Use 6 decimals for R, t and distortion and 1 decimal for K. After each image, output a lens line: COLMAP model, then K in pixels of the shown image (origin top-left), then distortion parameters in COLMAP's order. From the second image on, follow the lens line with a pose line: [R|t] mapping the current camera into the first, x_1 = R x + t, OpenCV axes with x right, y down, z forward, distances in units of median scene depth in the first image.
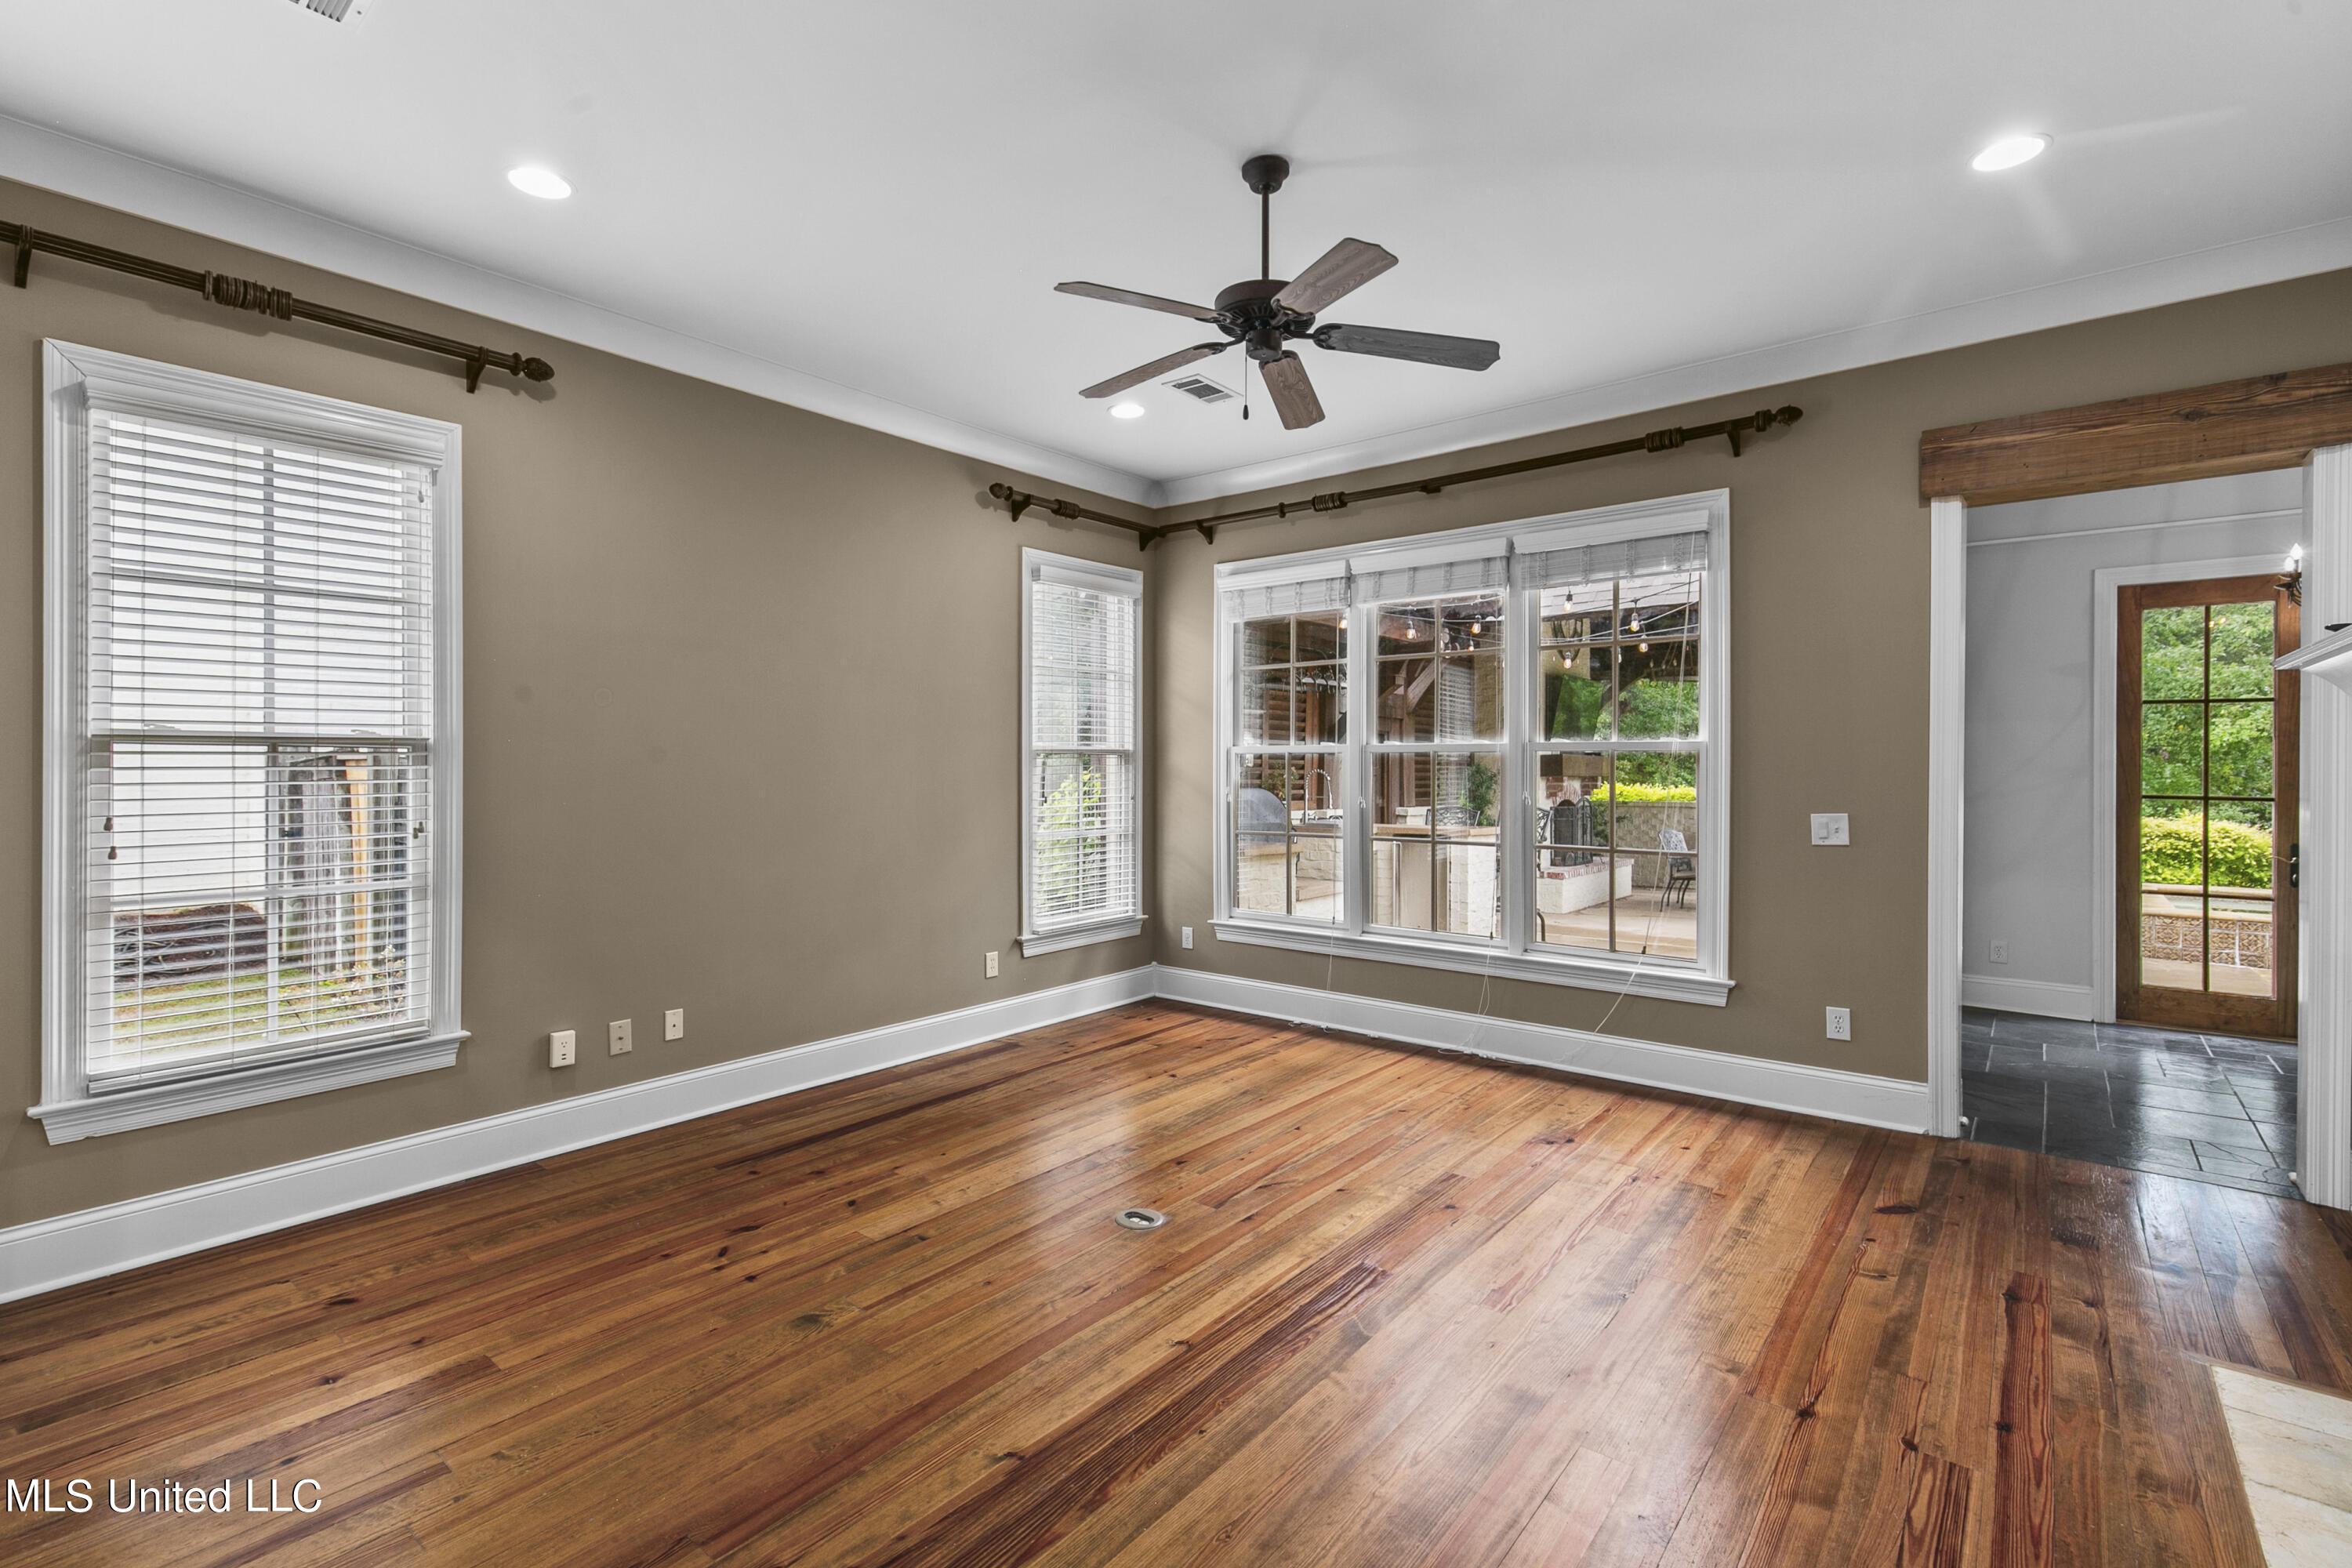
lens RADIAL K [[1071.8, 0, 1161.0], [0, 1071.8, 766.1], [0, 0, 1]] dist [0.011206, -0.001150]
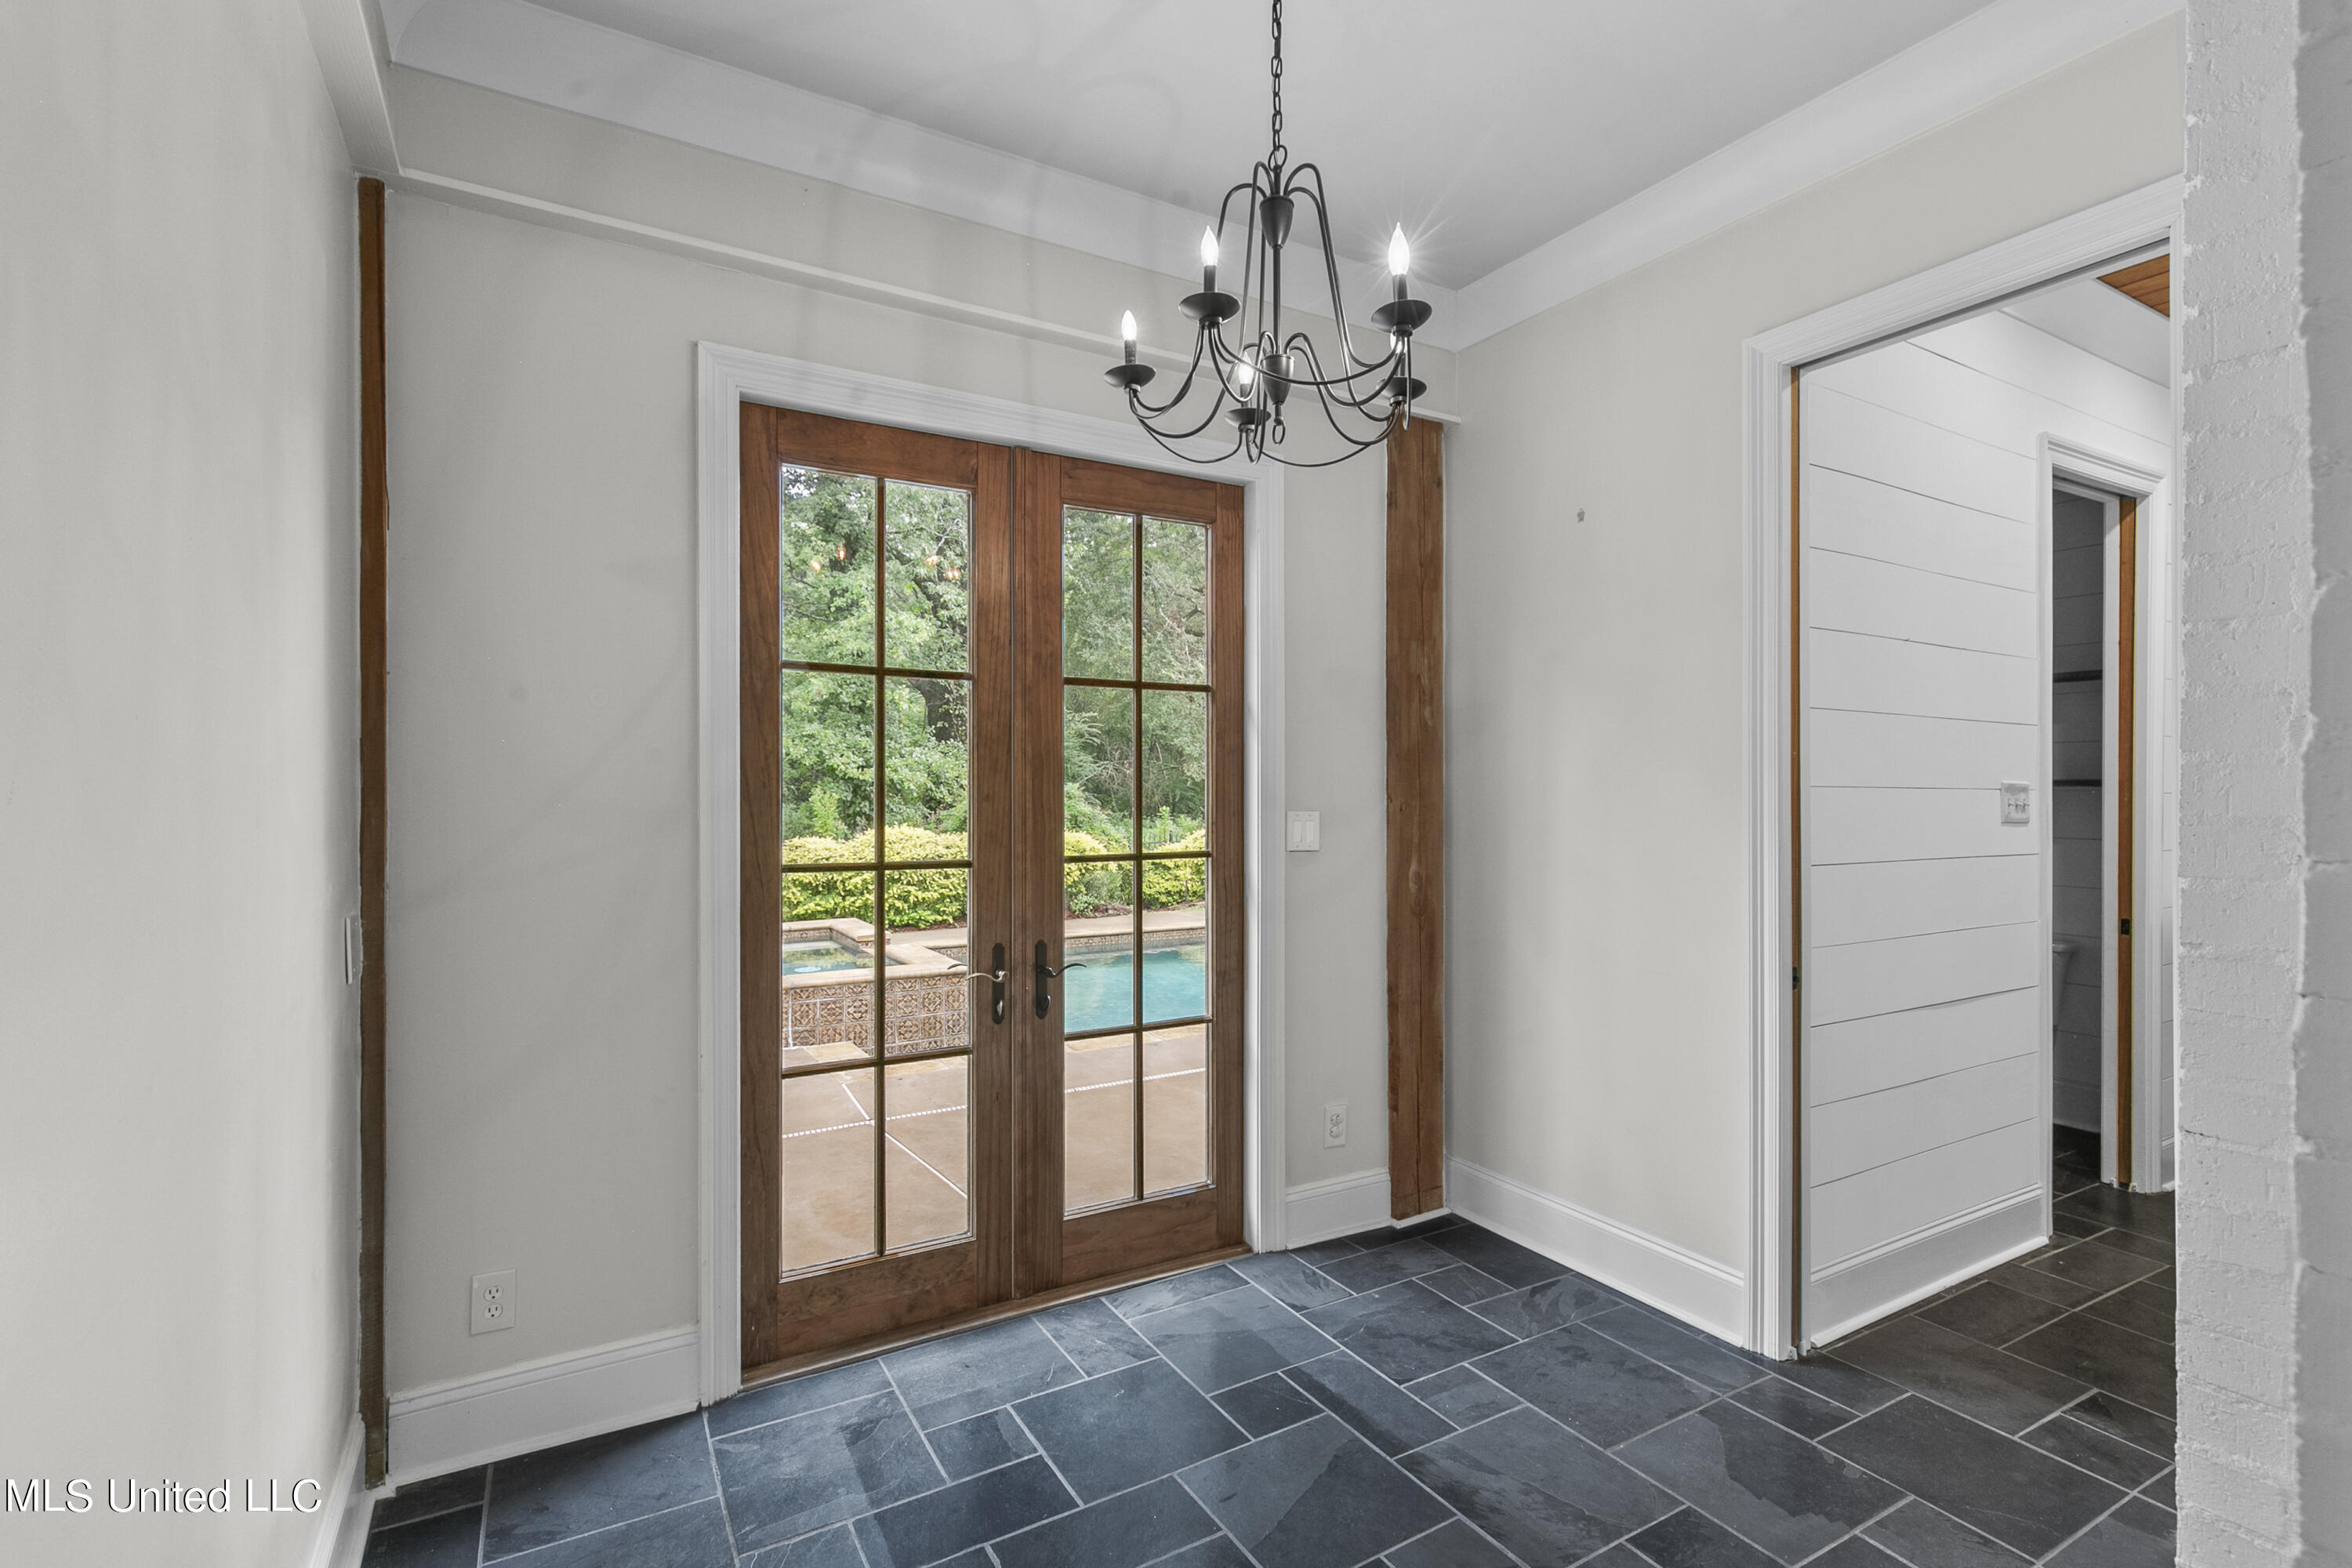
lens RADIAL K [[1071.8, 0, 1162.6], [0, 1071.8, 792.9], [0, 0, 1]] dist [0.011206, -0.001150]
pose [[0.354746, -0.004429, 0.934952, 0.555793], [0.005942, 0.999979, 0.002482, -0.004683], [-0.934944, 0.004675, 0.354765, 0.708399]]
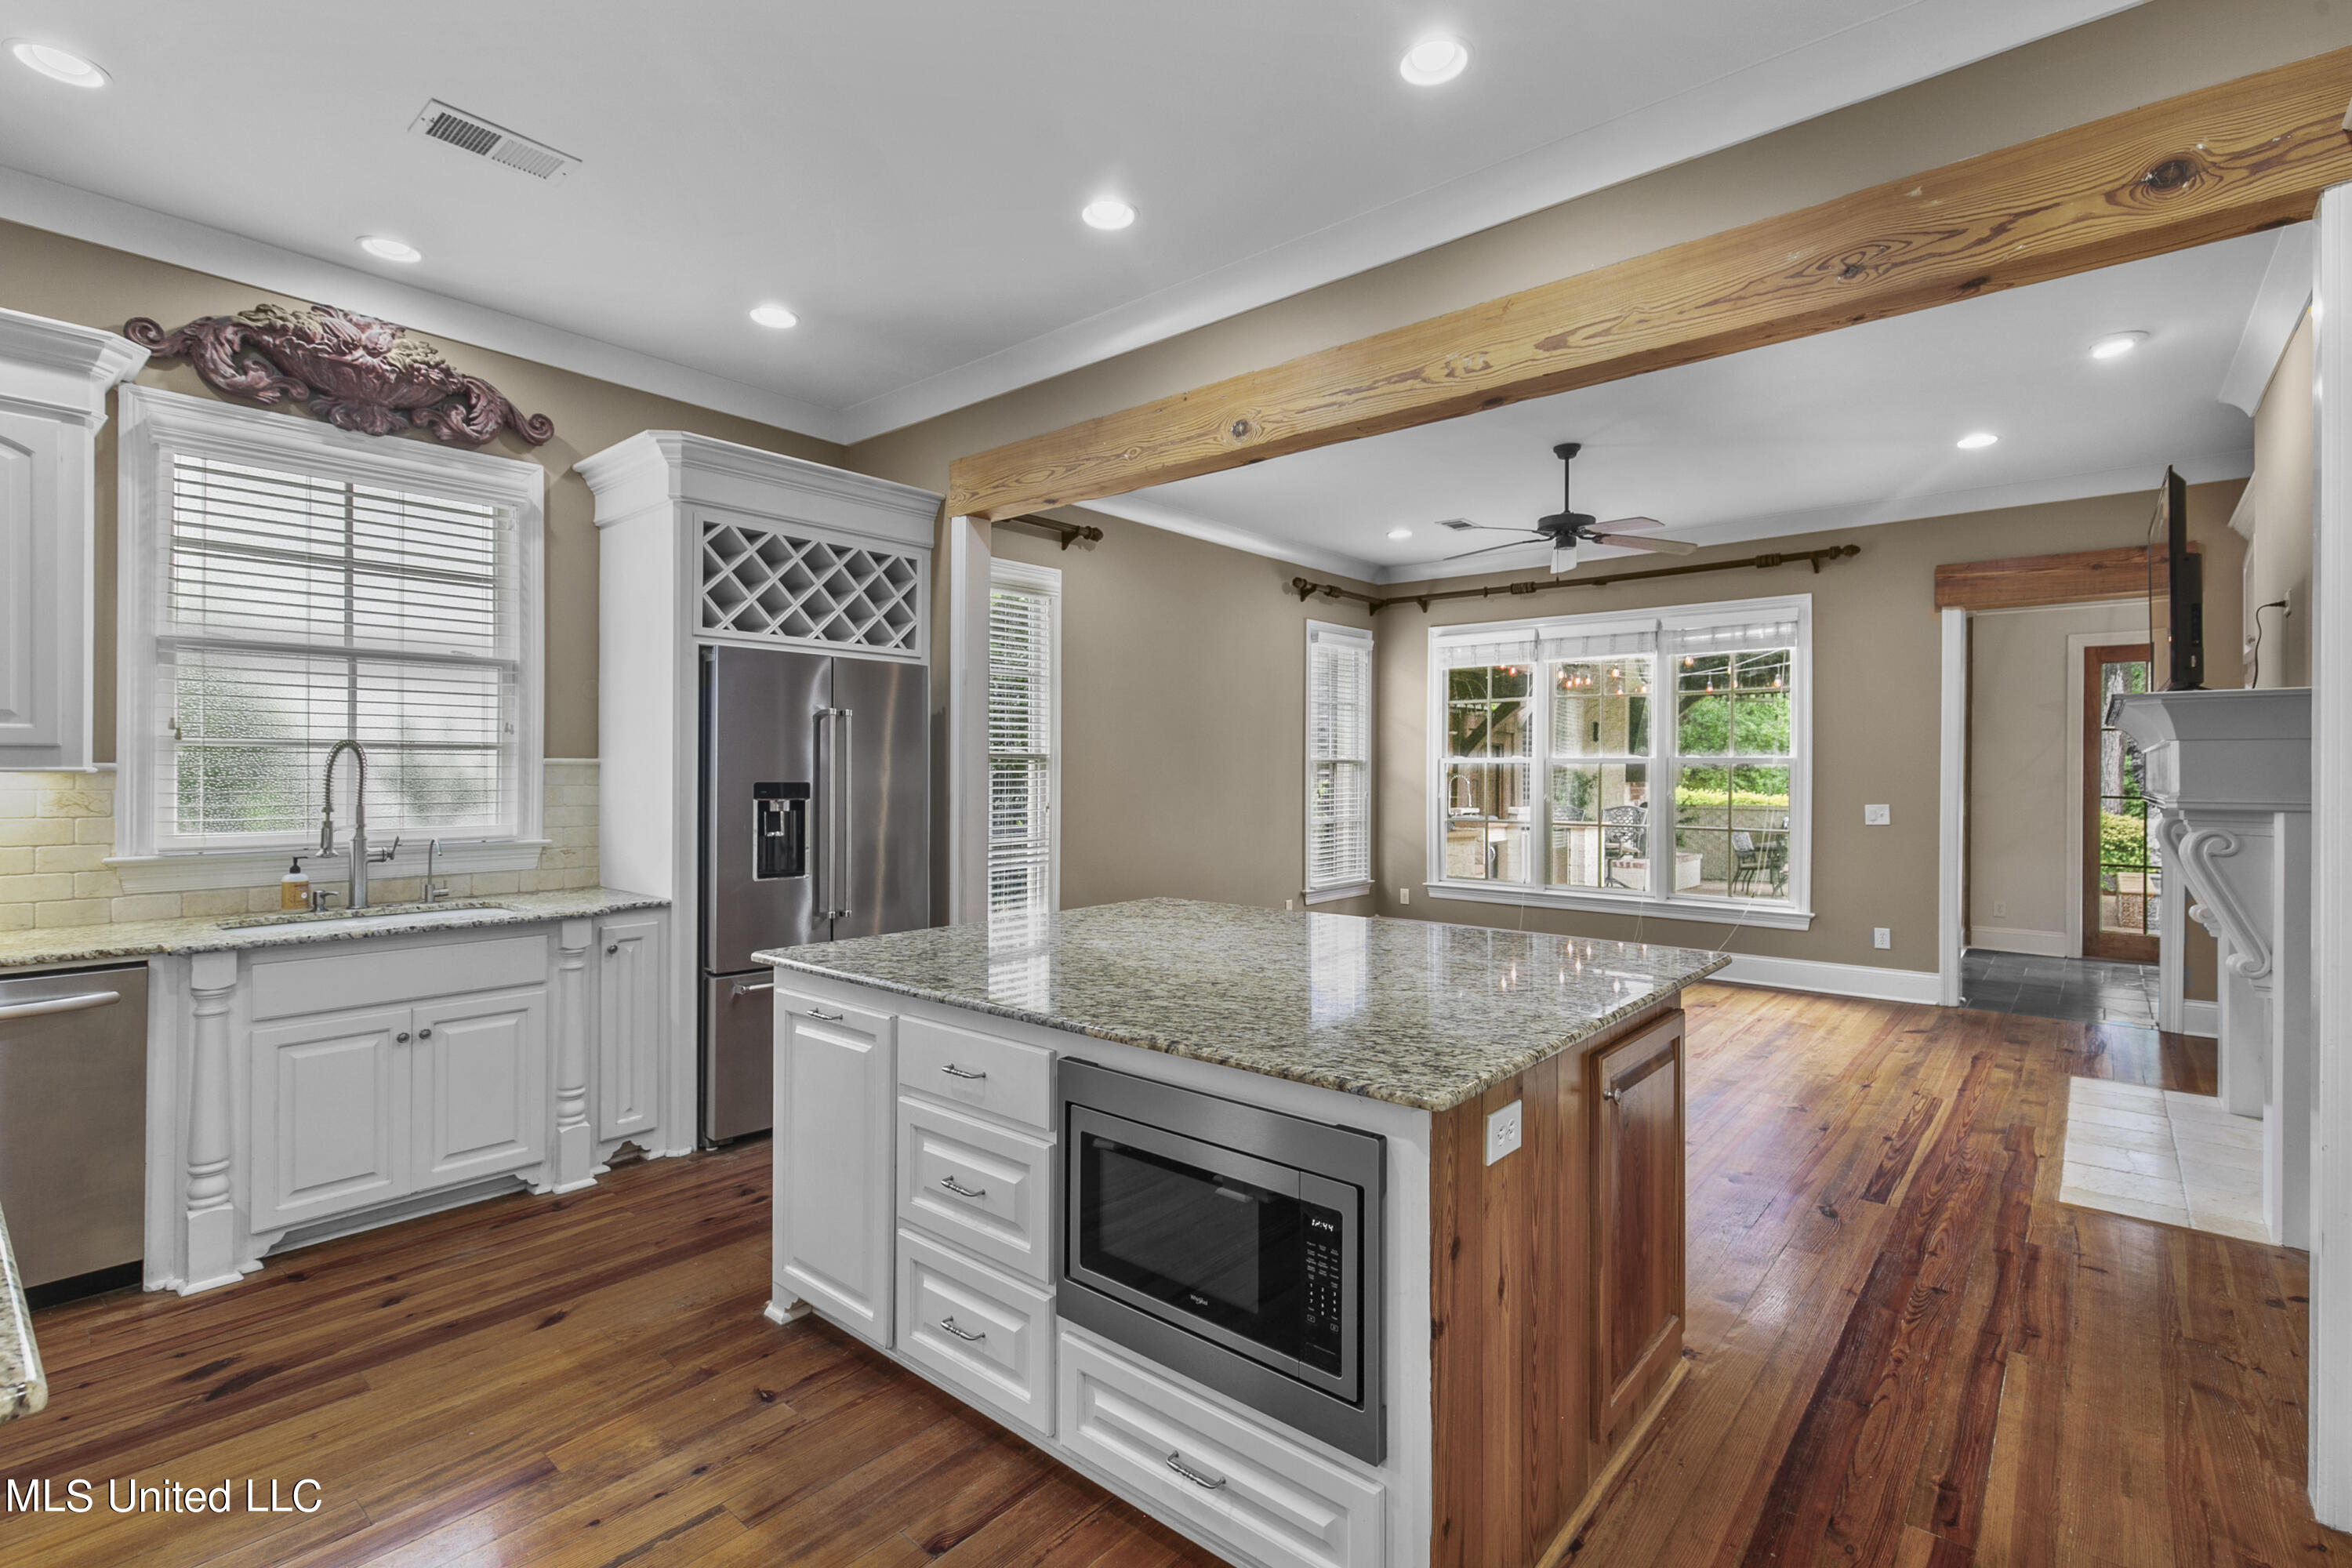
lens RADIAL K [[1071.8, 0, 1174.5], [0, 1071.8, 768.5], [0, 0, 1]] dist [0.011206, -0.001150]
pose [[0.999785, 0.005085, -0.020097, -0.278364], [-0.005138, 0.999983, -0.002592, 0.000492], [0.020083, 0.002695, 0.999795, -0.442160]]
